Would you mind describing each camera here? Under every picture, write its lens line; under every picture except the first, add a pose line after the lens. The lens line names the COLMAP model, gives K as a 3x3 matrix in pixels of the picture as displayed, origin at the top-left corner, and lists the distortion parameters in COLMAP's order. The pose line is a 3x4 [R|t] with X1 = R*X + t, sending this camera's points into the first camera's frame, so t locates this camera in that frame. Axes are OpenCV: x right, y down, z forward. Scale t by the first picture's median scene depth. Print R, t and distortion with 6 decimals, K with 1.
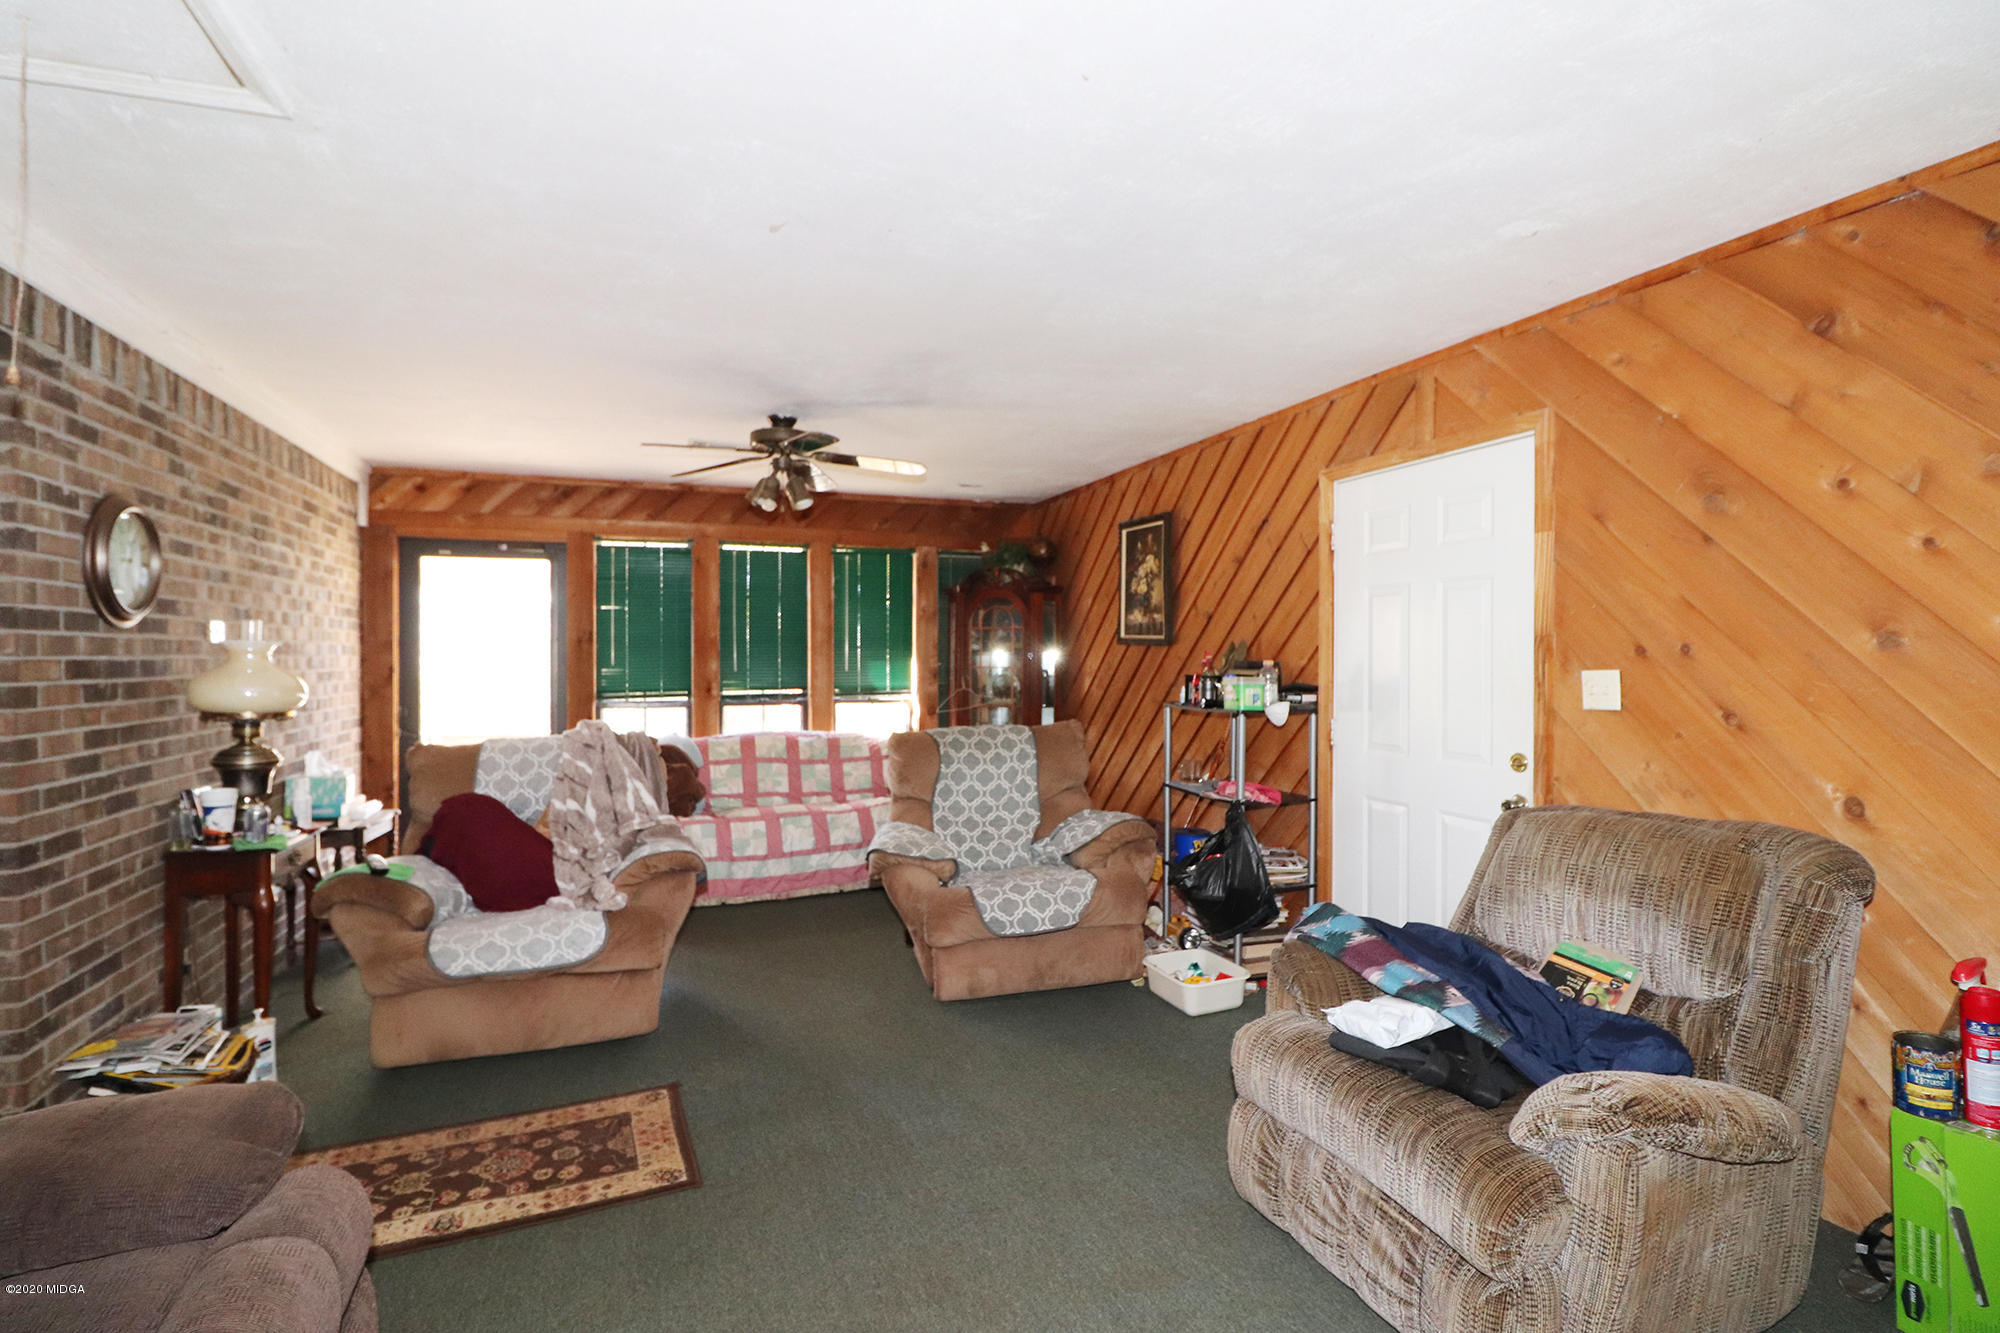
lens RADIAL K [[930.1, 0, 1000.3], [0, 930.1, 657.0], [0, 0, 1]] dist [-0.003247, -0.010304]
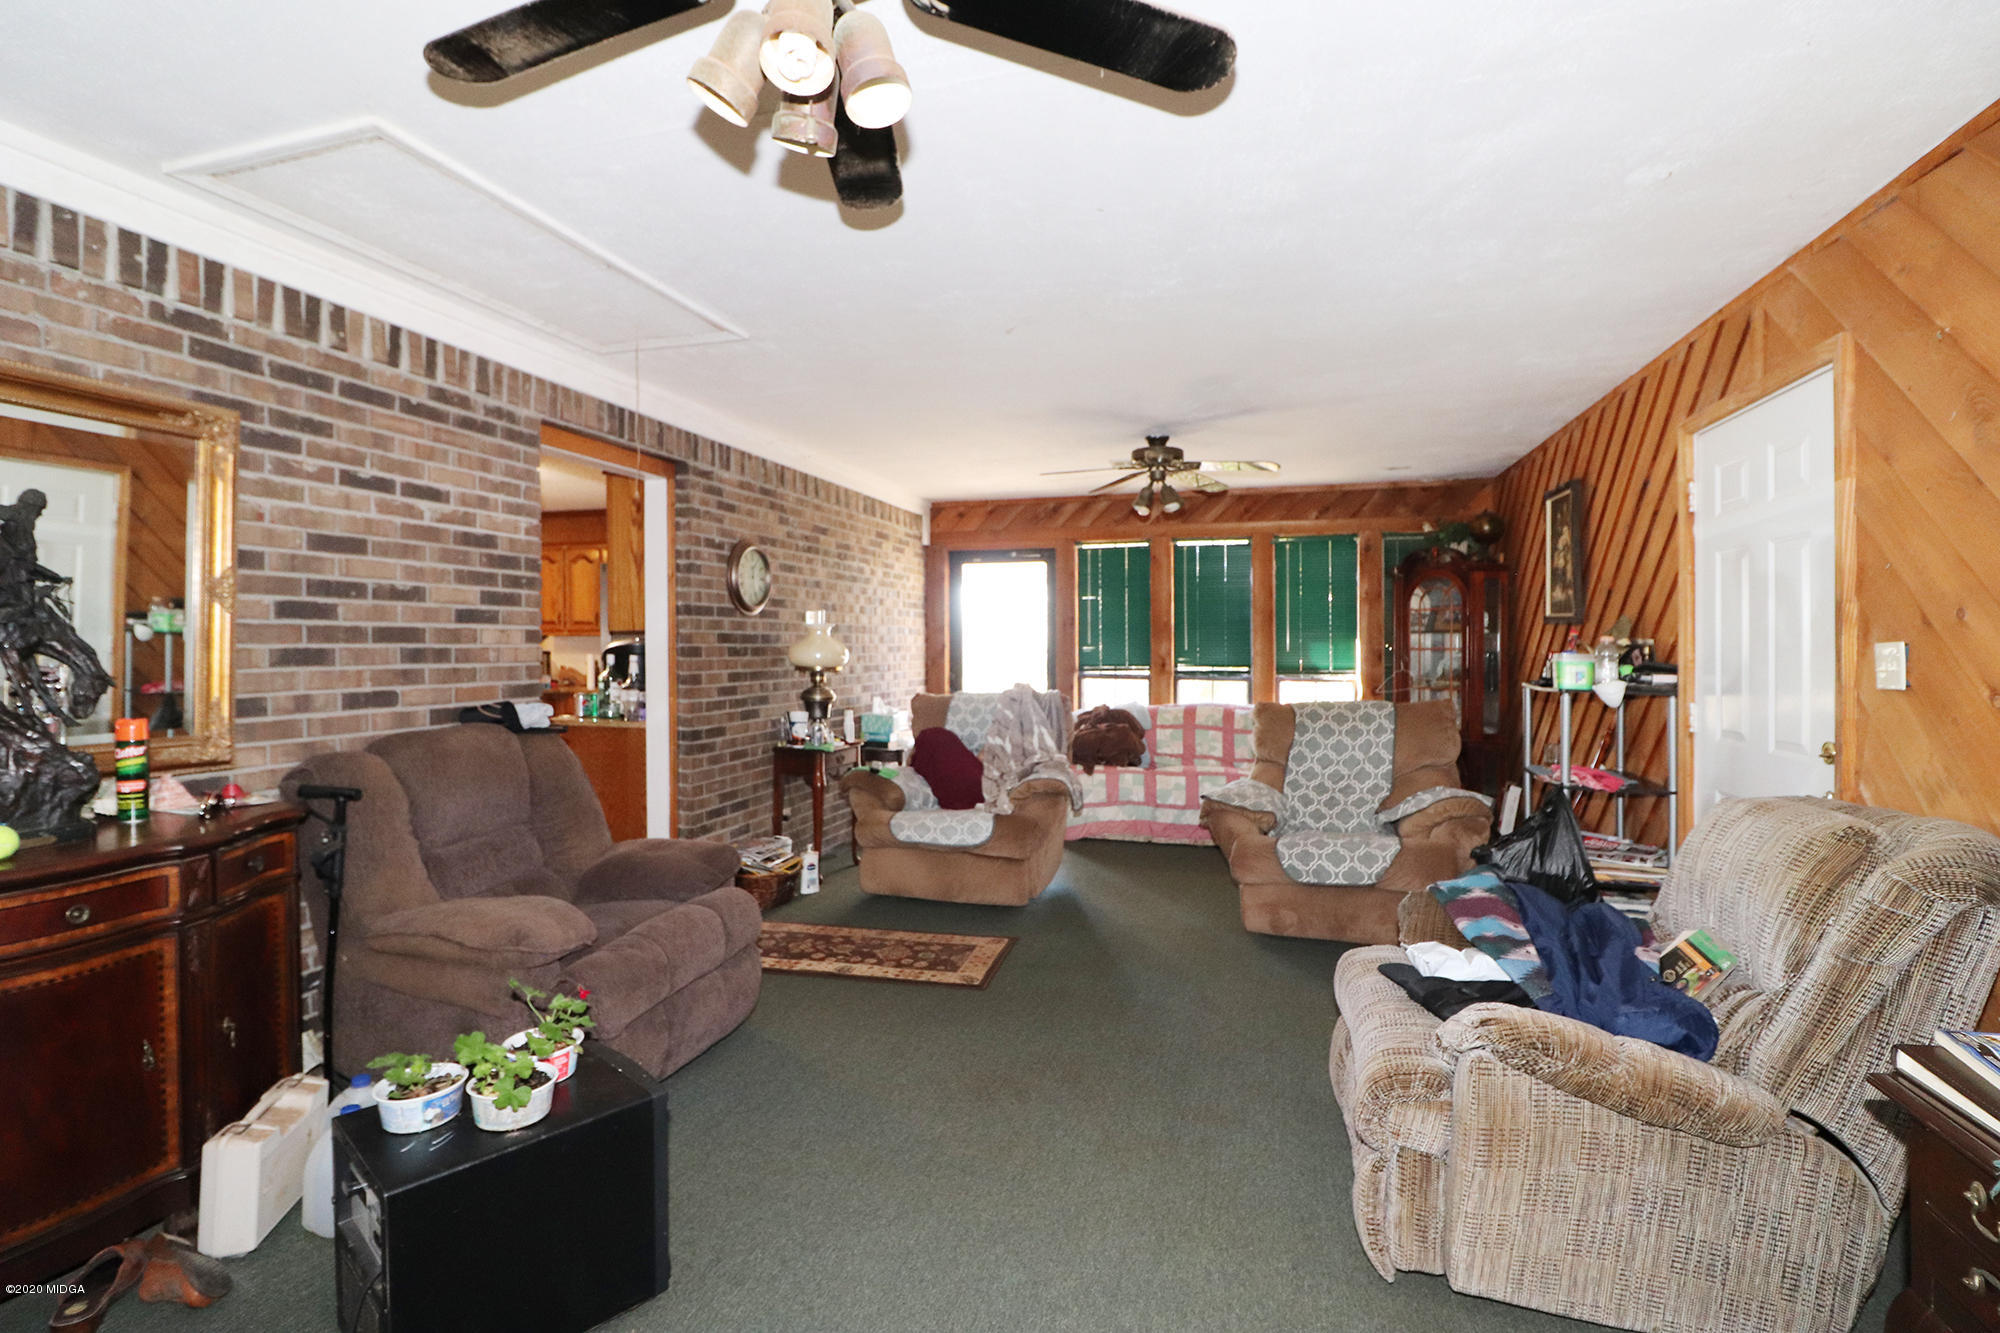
lens RADIAL K [[930.1, 0, 1013.3], [0, 930.1, 655.2], [0, 0, 1]] dist [-0.003247, -0.010304]
pose [[0.802690, 0.011501, -0.596285, 0.386781], [-0.005803, 0.999917, 0.011474, 0.015860], [0.596368, -0.005750, 0.802691, -0.098681]]
